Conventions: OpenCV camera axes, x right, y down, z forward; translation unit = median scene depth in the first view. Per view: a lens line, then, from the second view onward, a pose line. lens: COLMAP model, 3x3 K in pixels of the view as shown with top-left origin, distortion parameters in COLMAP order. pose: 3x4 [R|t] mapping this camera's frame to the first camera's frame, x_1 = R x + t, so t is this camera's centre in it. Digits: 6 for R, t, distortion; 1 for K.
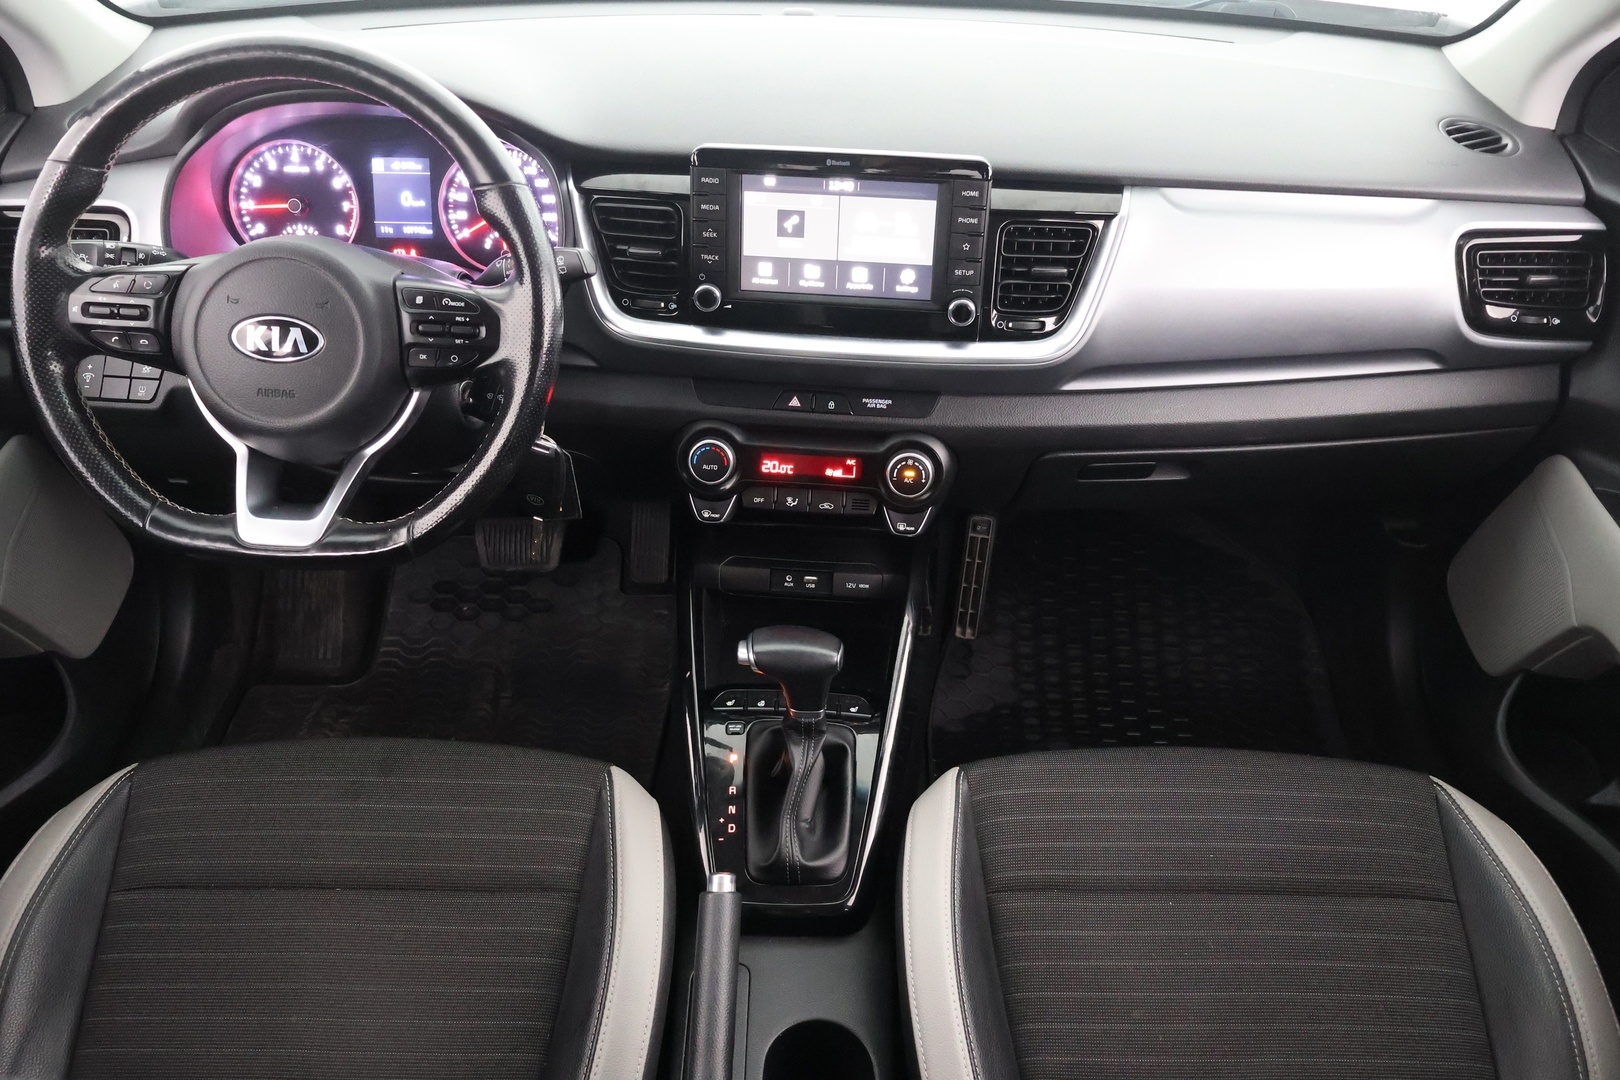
lens RADIAL K [[1275.3, 0, 810.0], [0, 1275.3, 540.0], [0, 0, 1]] dist [-0.019293, -0.003364]
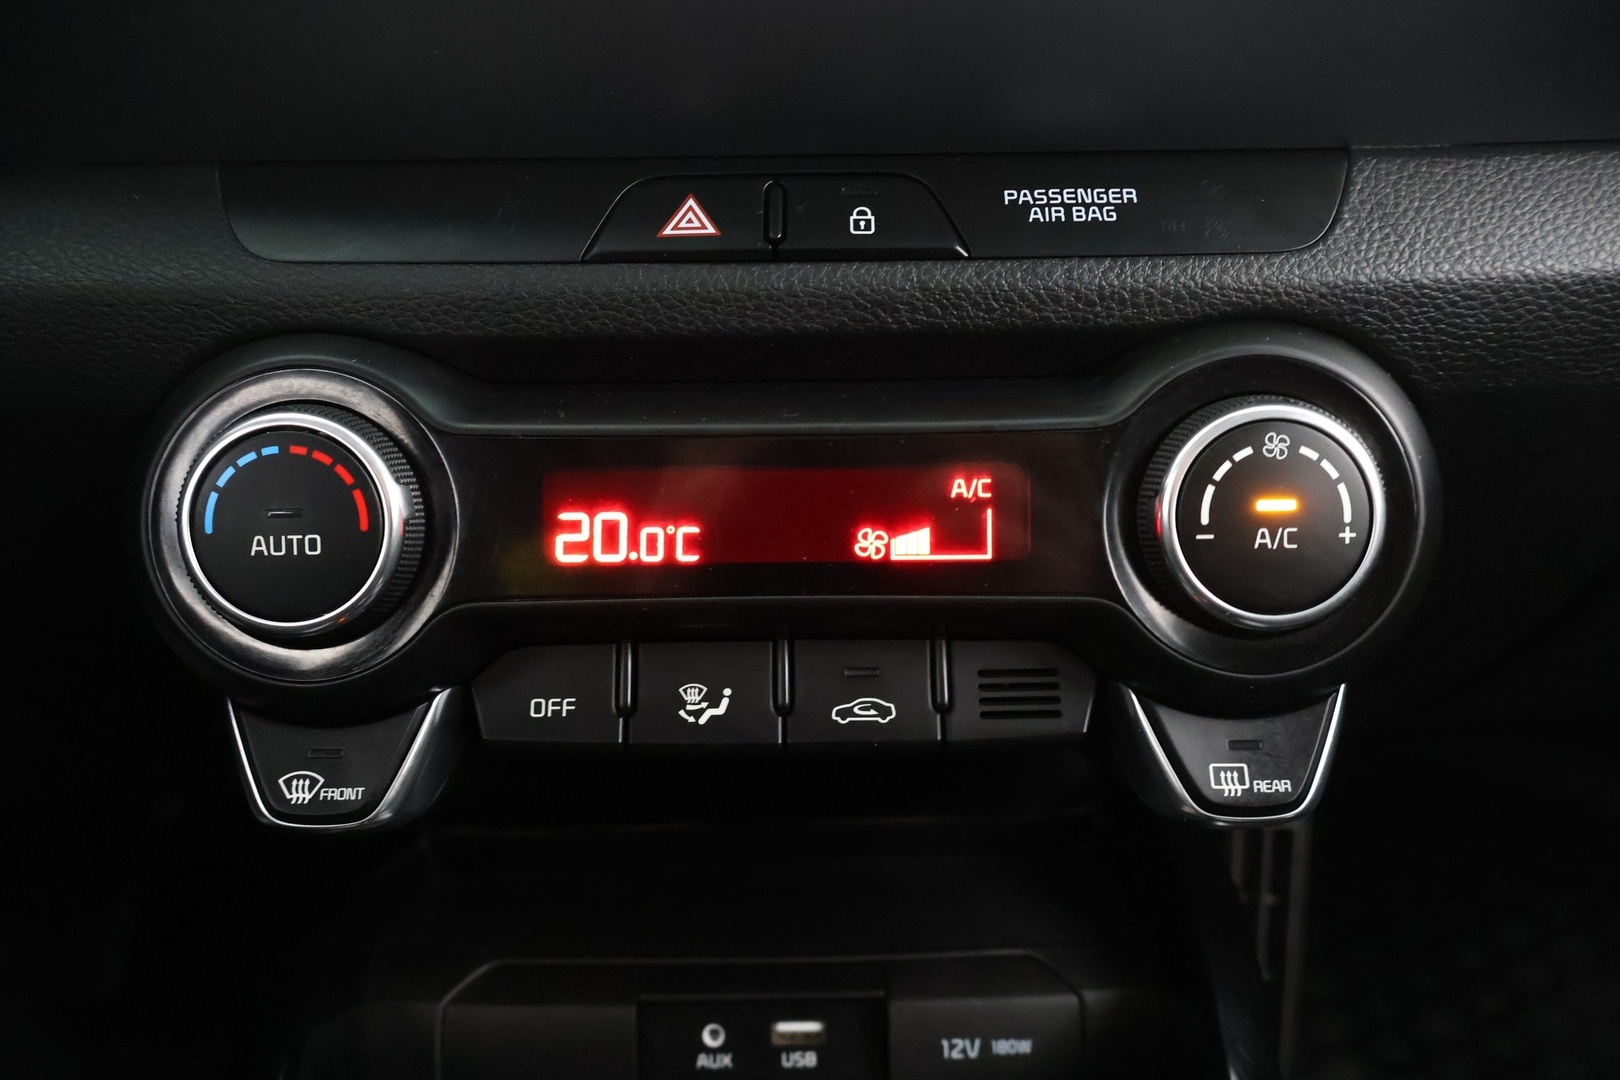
lens RADIAL K [[1354.7, 0, 810.0], [0, 1354.7, 540.0], [0, 0, 1]] dist [-0.005229, 0.001422]
pose [[0.996222, -0.059384, 0.063365, -0.009267], [0.072559, 0.970096, -0.231621, -0.002280], [-0.047716, 0.235344, 0.970740, 0.780575]]
